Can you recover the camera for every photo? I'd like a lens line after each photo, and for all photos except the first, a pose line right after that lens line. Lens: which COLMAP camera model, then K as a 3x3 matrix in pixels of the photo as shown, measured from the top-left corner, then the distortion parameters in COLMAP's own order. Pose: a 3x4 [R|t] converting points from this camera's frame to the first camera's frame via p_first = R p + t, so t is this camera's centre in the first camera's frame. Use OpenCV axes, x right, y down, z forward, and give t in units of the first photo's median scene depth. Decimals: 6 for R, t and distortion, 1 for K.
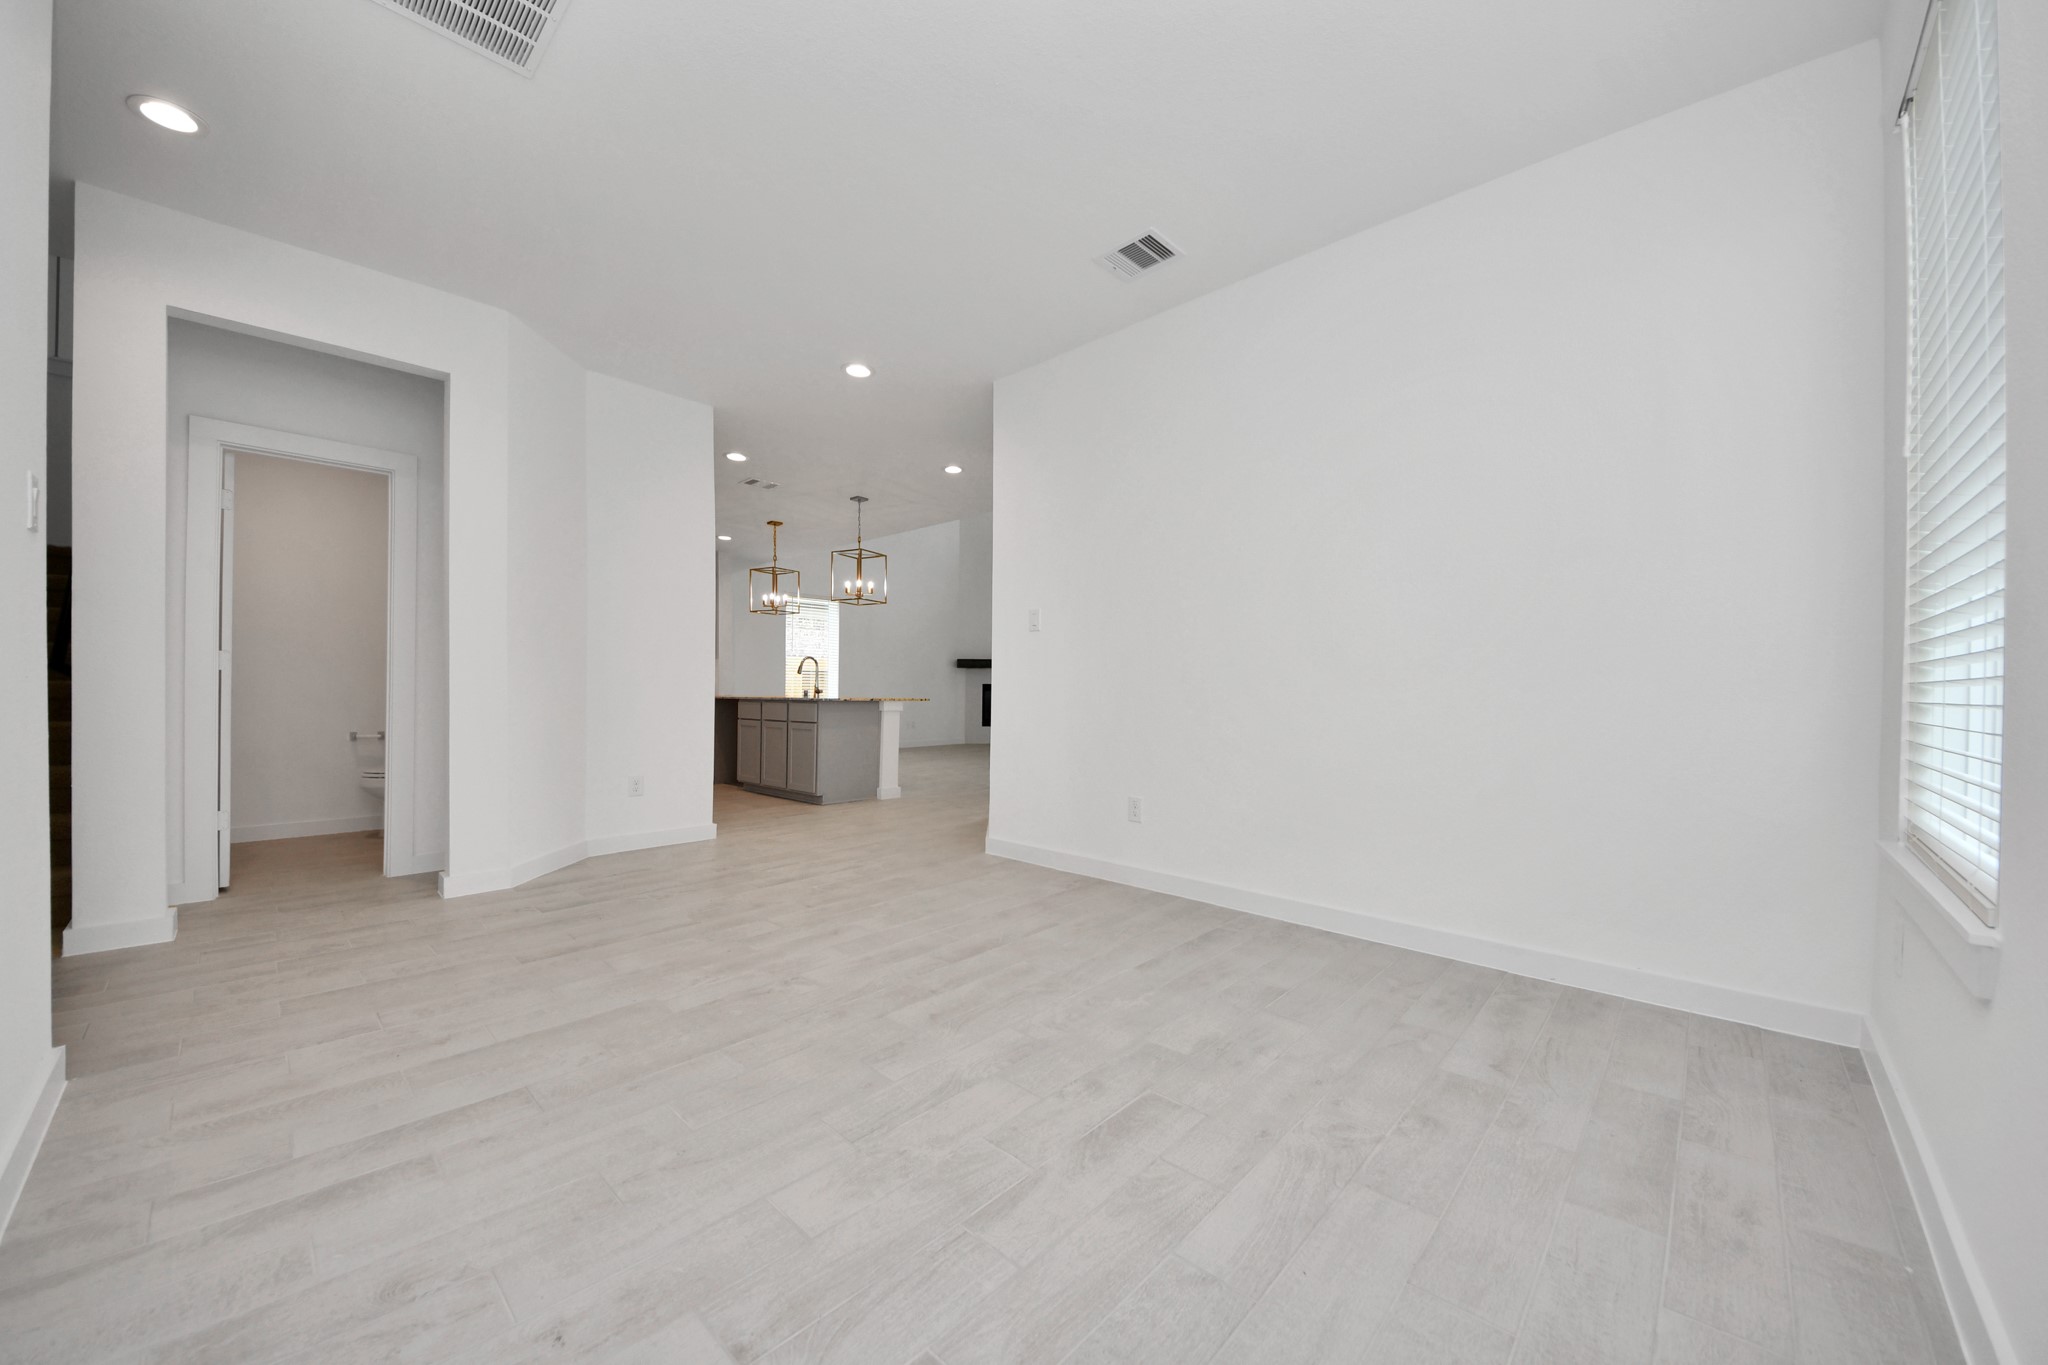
lens RADIAL K [[732.0, 0, 1022.5], [0, 732.0, 682.9], [0, 0, 1]] dist [0.031603, -0.016566]
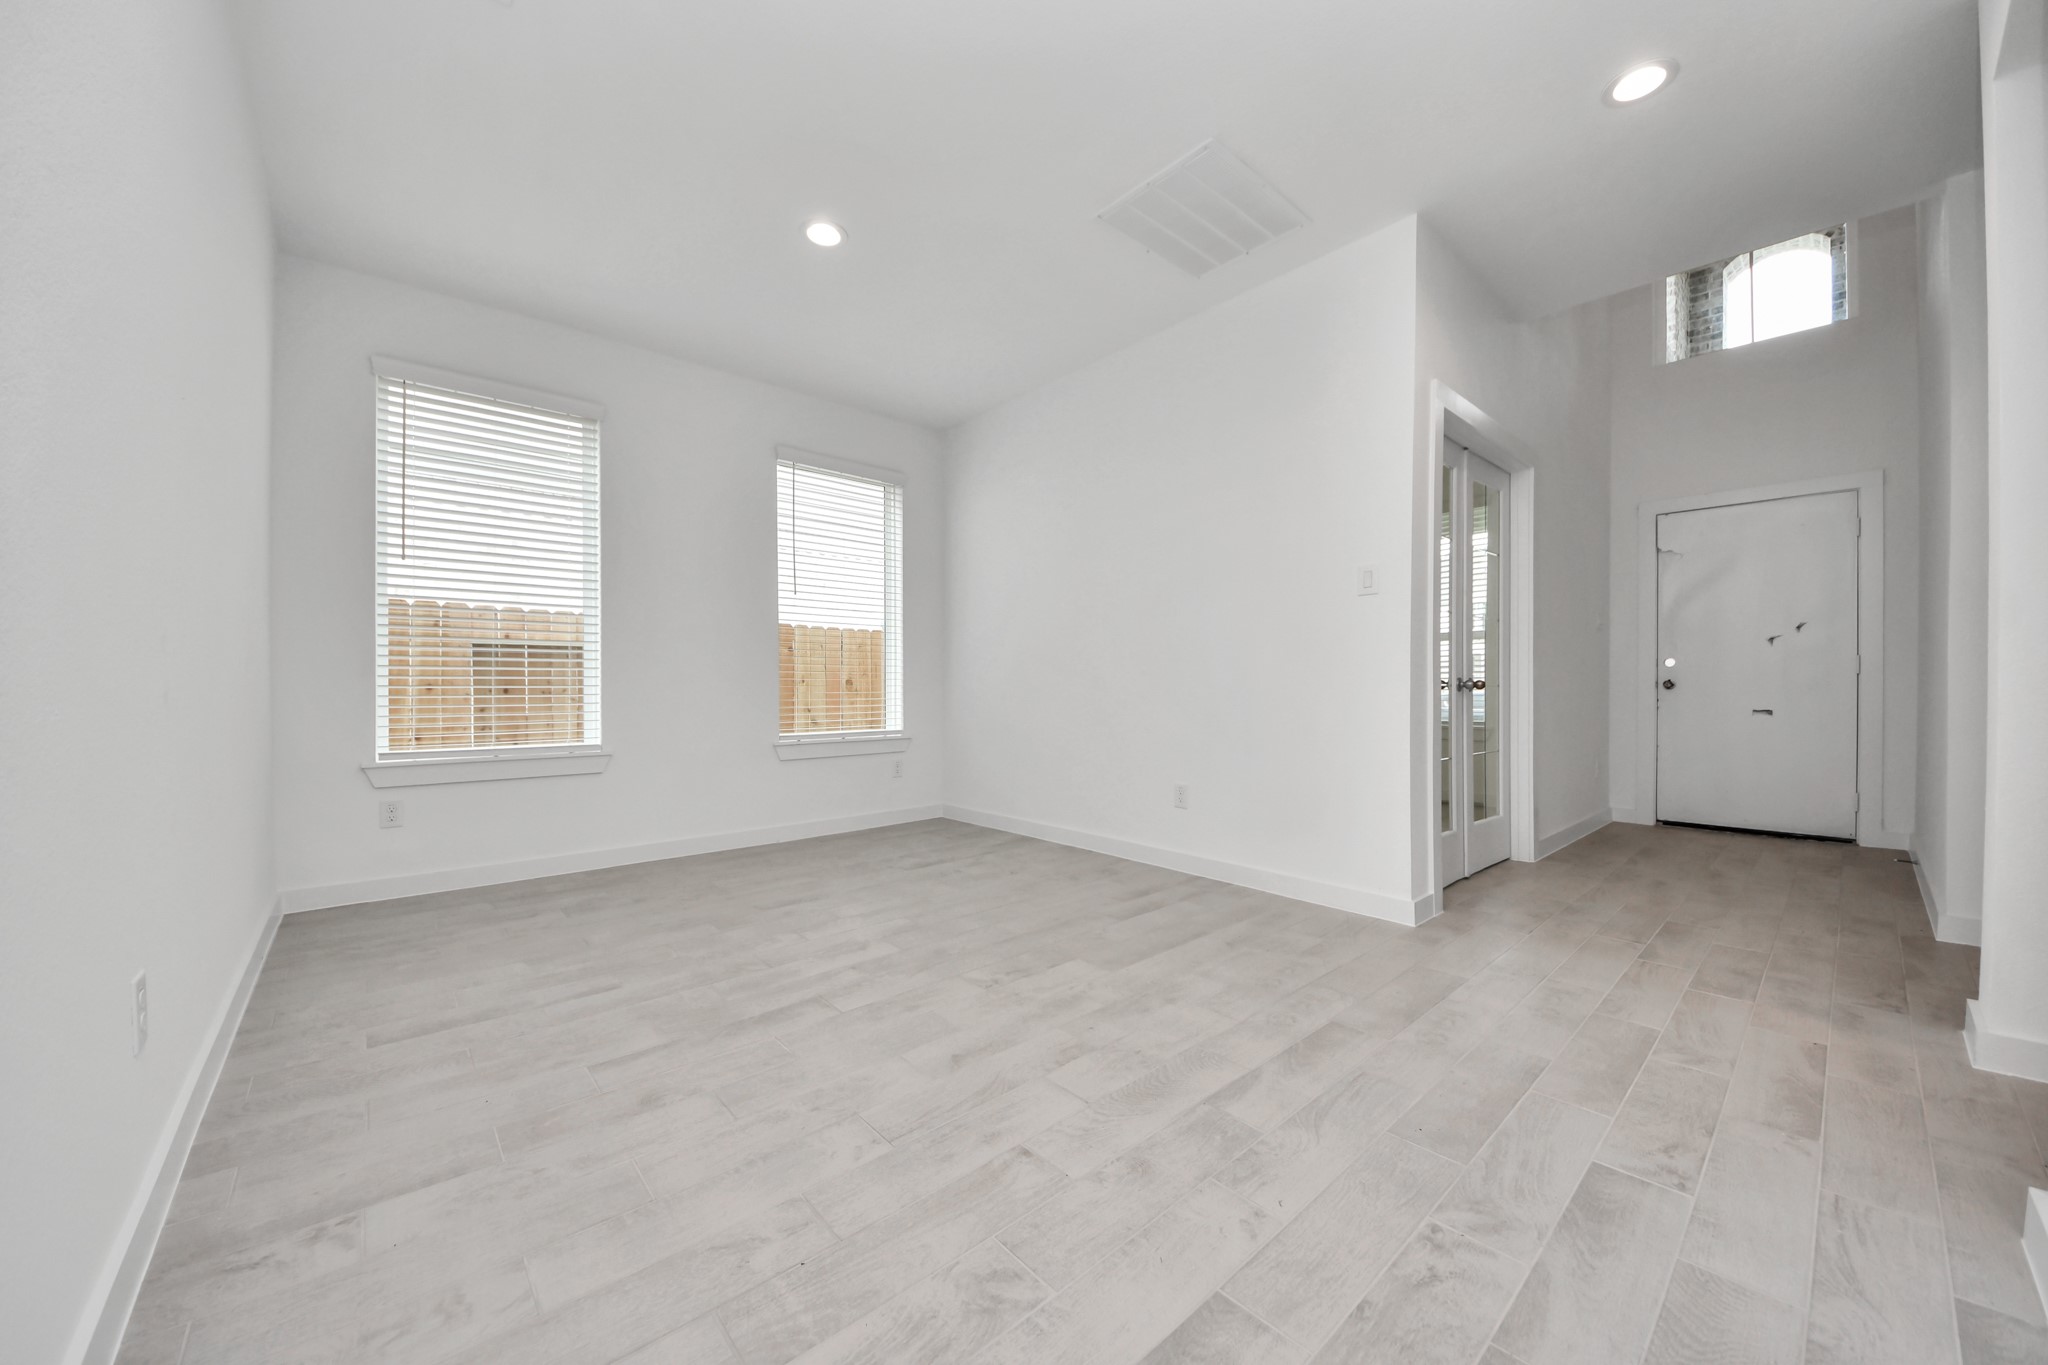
lens RADIAL K [[732.0, 0, 1022.5], [0, 732.0, 682.9], [0, 0, 1]] dist [0.031603, -0.016566]
pose [[-0.995317, 0.000238, 0.096661, -0.441521], [-0.000901, 0.999931, -0.011745, 0.025205], [-0.096657, -0.011777, -0.995248, 1.931578]]
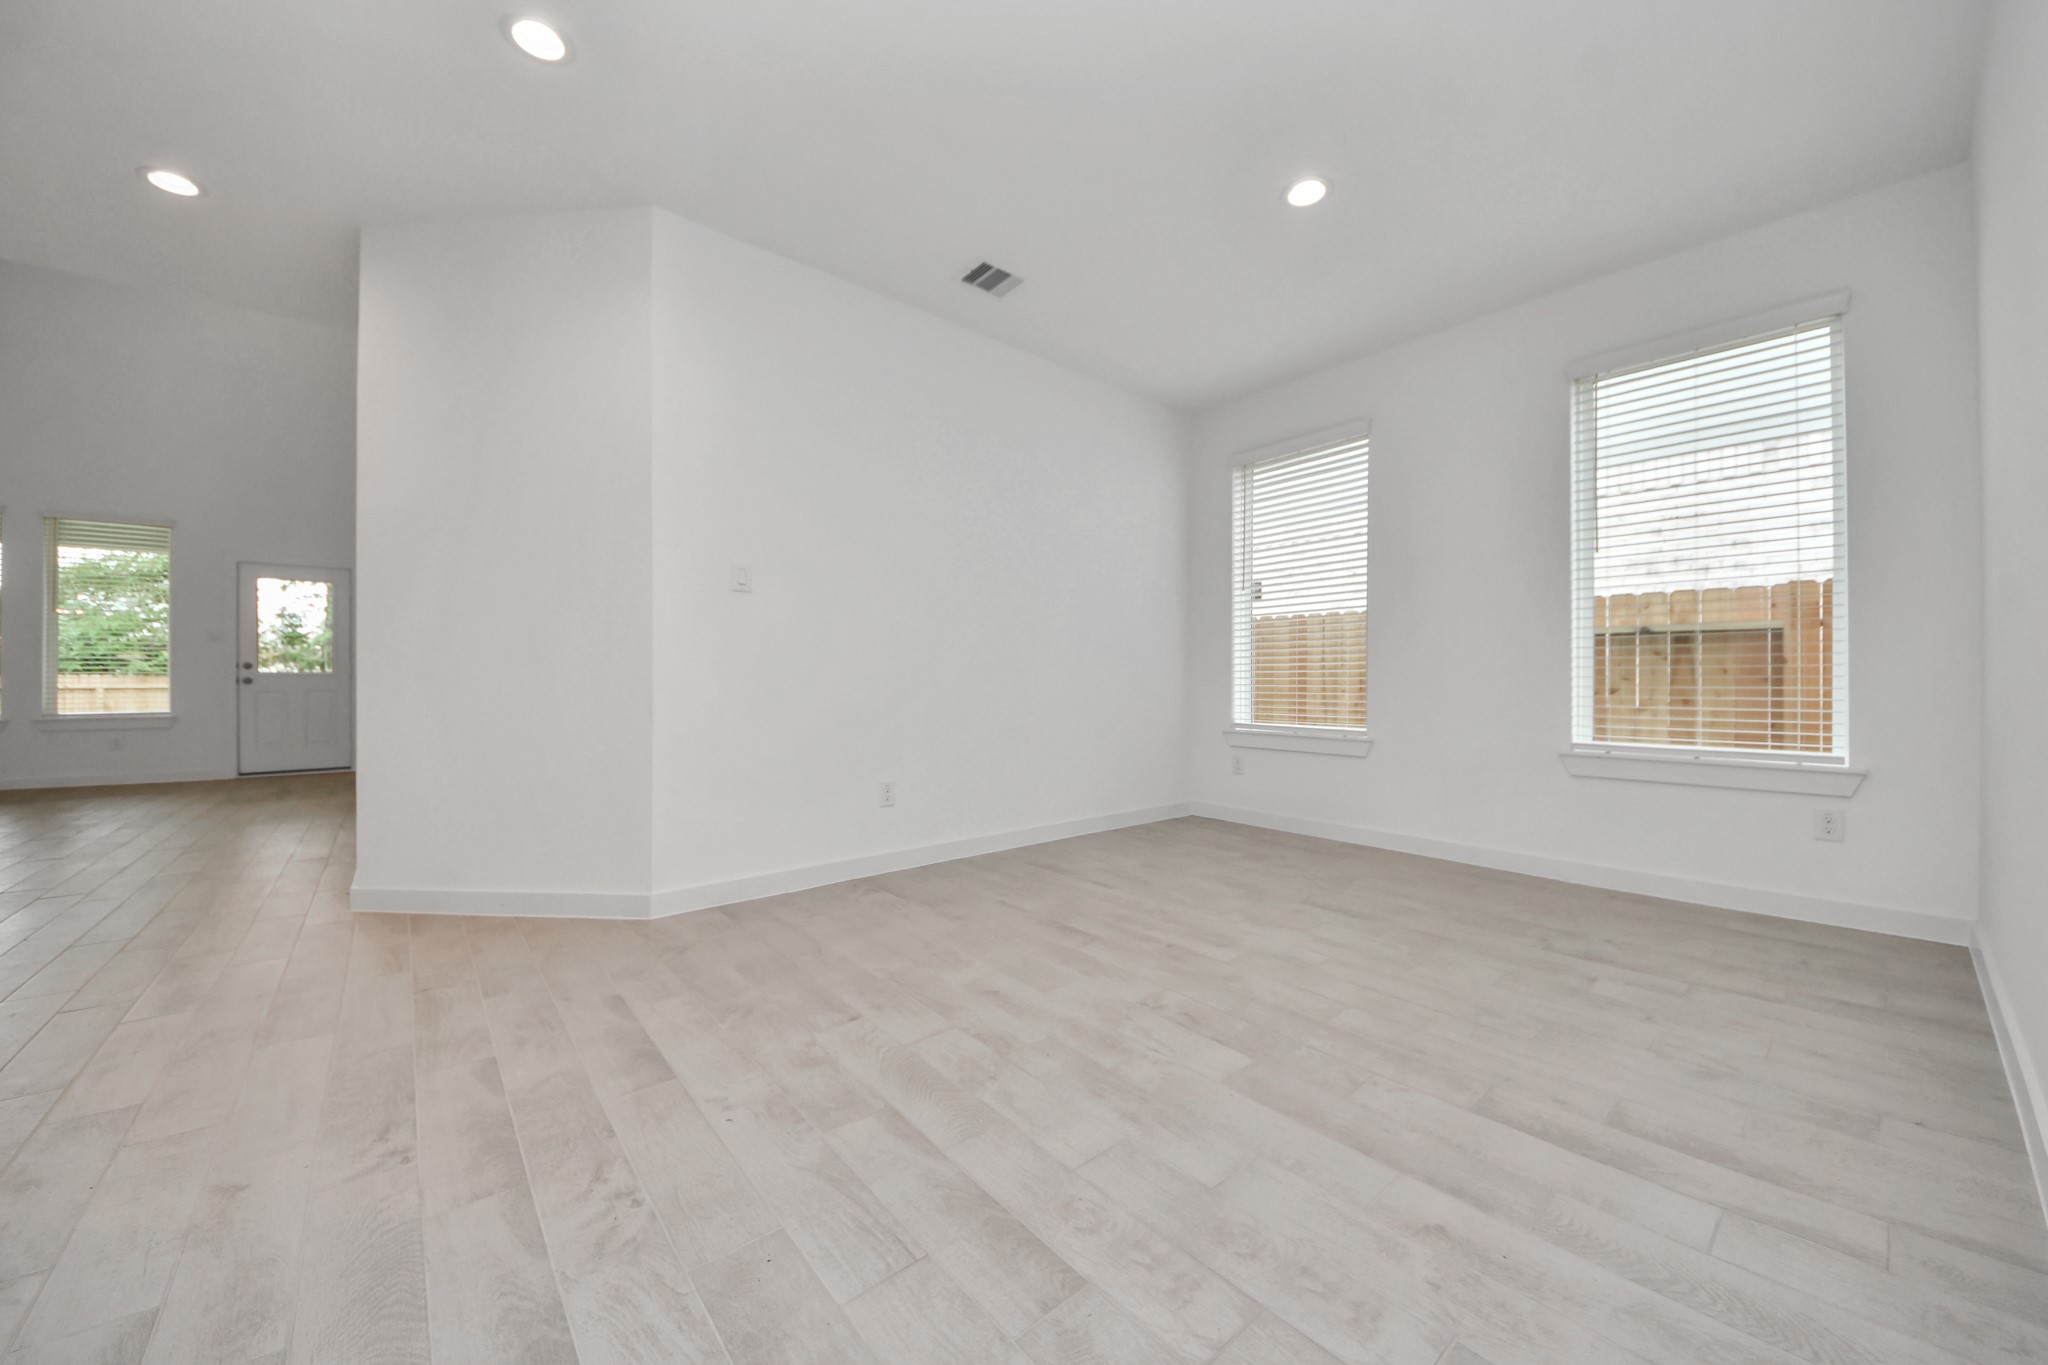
lens RADIAL K [[732.0, 0, 1022.5], [0, 732.0, 682.9], [0, 0, 1]] dist [0.031603, -0.016566]
pose [[0.115551, -0.007453, 0.993274, -1.176277], [-0.011312, 0.999897, 0.008818, 0.019826], [-0.993237, -0.012255, 0.115455, 1.046049]]
